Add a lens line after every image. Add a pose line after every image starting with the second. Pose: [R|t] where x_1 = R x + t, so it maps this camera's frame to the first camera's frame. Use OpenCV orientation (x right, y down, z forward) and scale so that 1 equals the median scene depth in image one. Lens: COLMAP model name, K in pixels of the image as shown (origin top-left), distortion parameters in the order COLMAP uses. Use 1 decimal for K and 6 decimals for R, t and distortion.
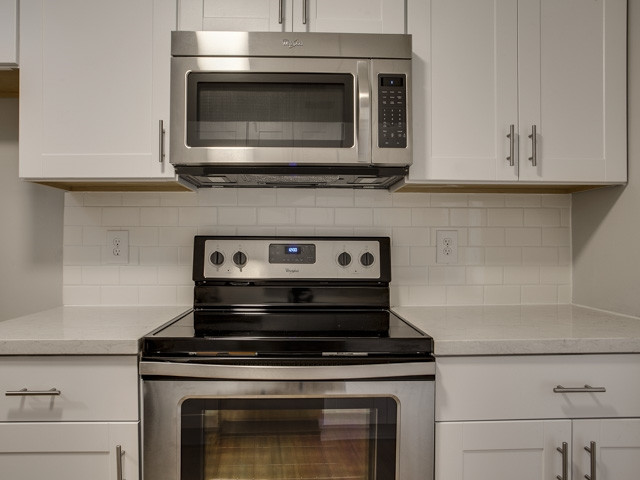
lens RADIAL K [[448.8, 0, 317.0], [0, 448.8, 242.7], [0, 0, 1]] dist [-0.036546, 0.012873]
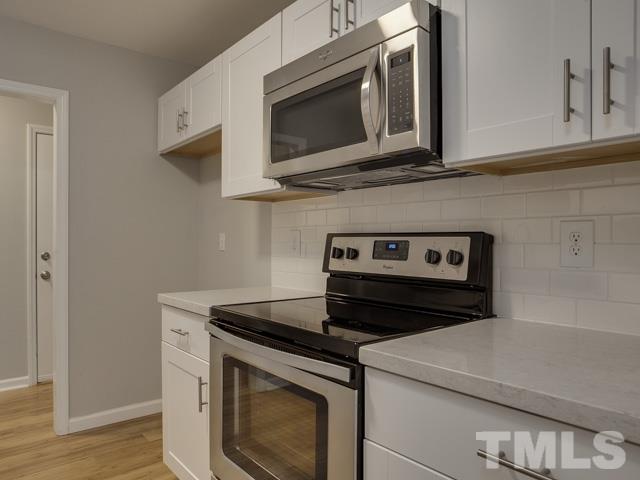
lens RADIAL K [[448.8, 0, 318.0], [0, 448.8, 239.8], [0, 0, 1]] dist [-0.036546, 0.012873]
pose [[0.608838, -0.003936, -0.793285, 0.639978], [0.004124, 0.999990, -0.001797, 0.002583], [0.793284, -0.002177, 0.608848, 0.263477]]
